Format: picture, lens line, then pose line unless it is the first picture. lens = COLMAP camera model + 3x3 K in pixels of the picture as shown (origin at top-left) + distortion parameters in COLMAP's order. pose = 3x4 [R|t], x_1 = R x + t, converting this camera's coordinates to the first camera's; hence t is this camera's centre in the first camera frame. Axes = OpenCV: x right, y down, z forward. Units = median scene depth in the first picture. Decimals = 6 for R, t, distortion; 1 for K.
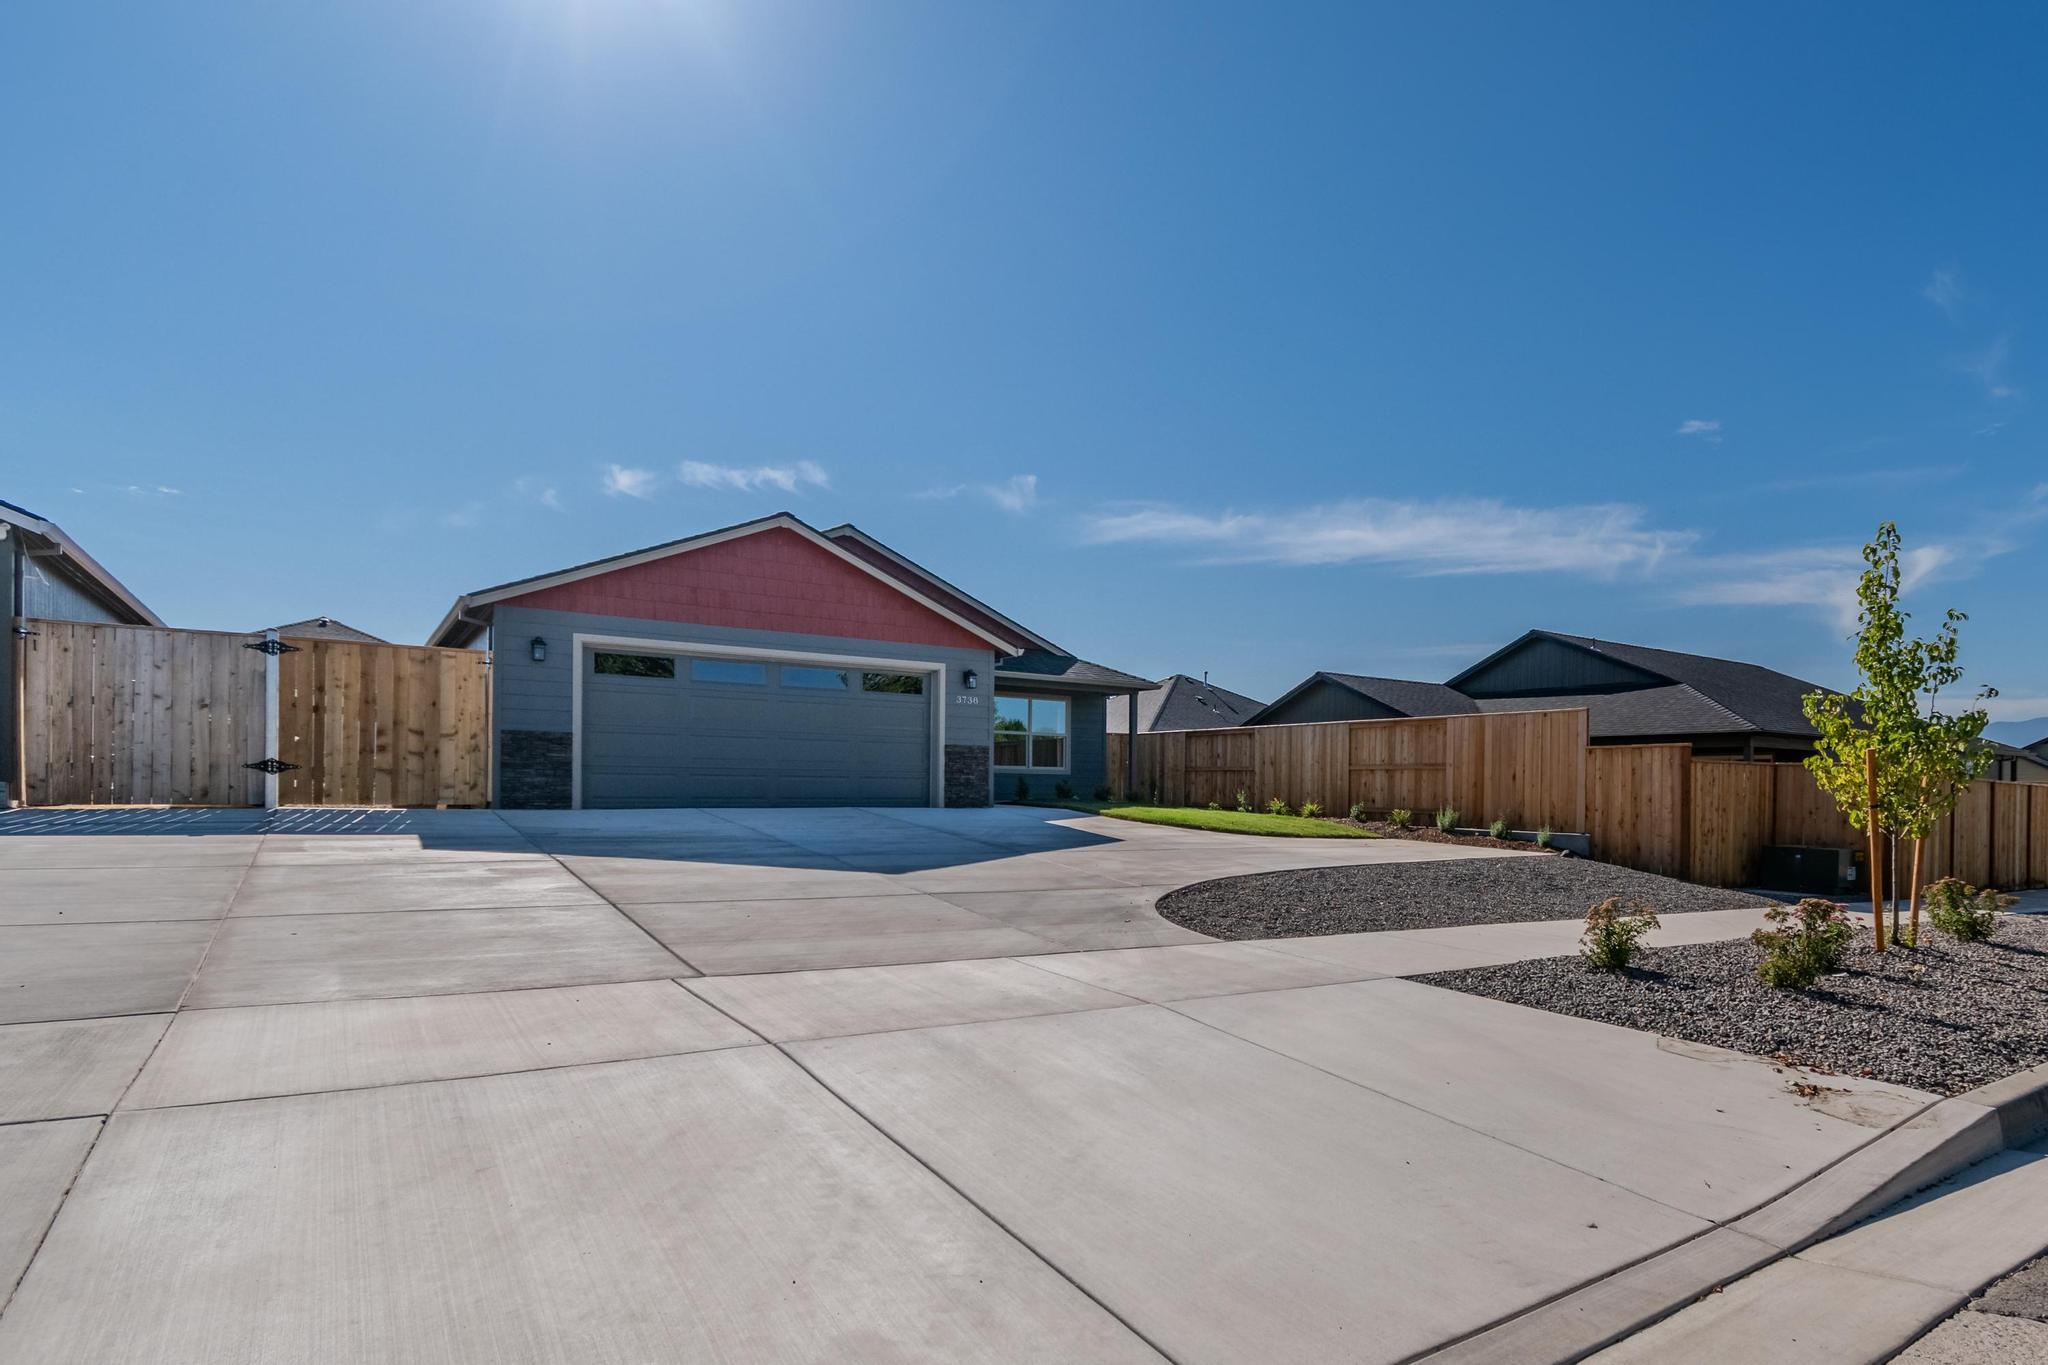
lens RADIAL K [[1180.4, 0, 1024.7], [0, 1180.4, 773.1], [0, 0, 1]] dist [-0.016982, -0.000313]
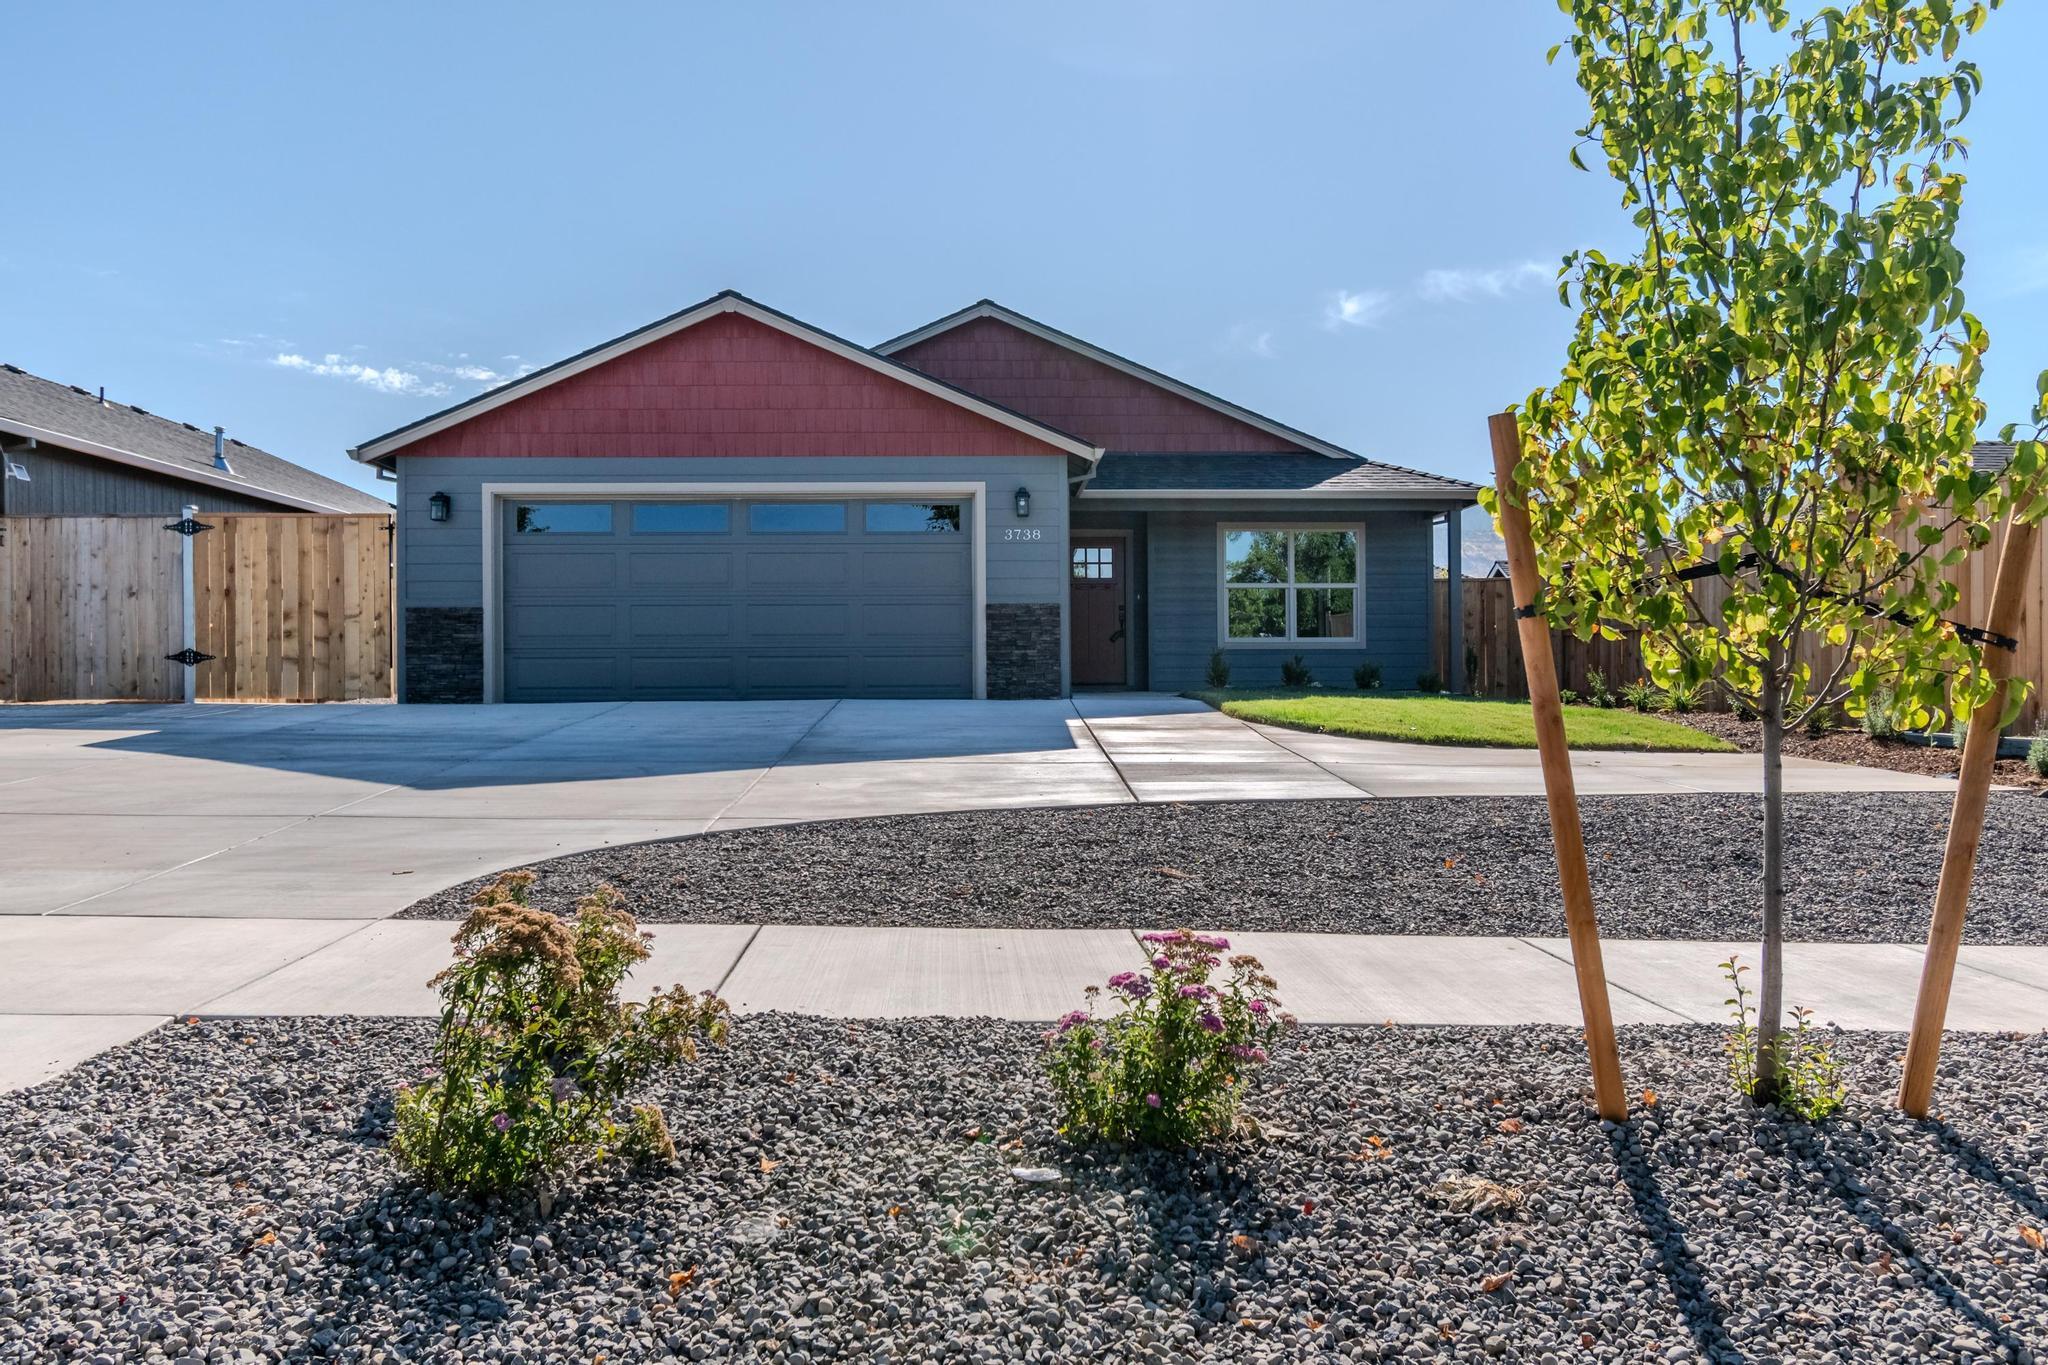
lens RADIAL K [[1512.8, 0, 1024.0], [0, 1512.8, 682.5], [0, 0, 1]] dist [-0.031355, 0.001051]
pose [[0.825177, -0.016453, -0.564634, 0.464286], [0.018063, 0.999833, -0.002736, 0.024402], [0.564585, -0.007941, 0.825337, 0.337710]]
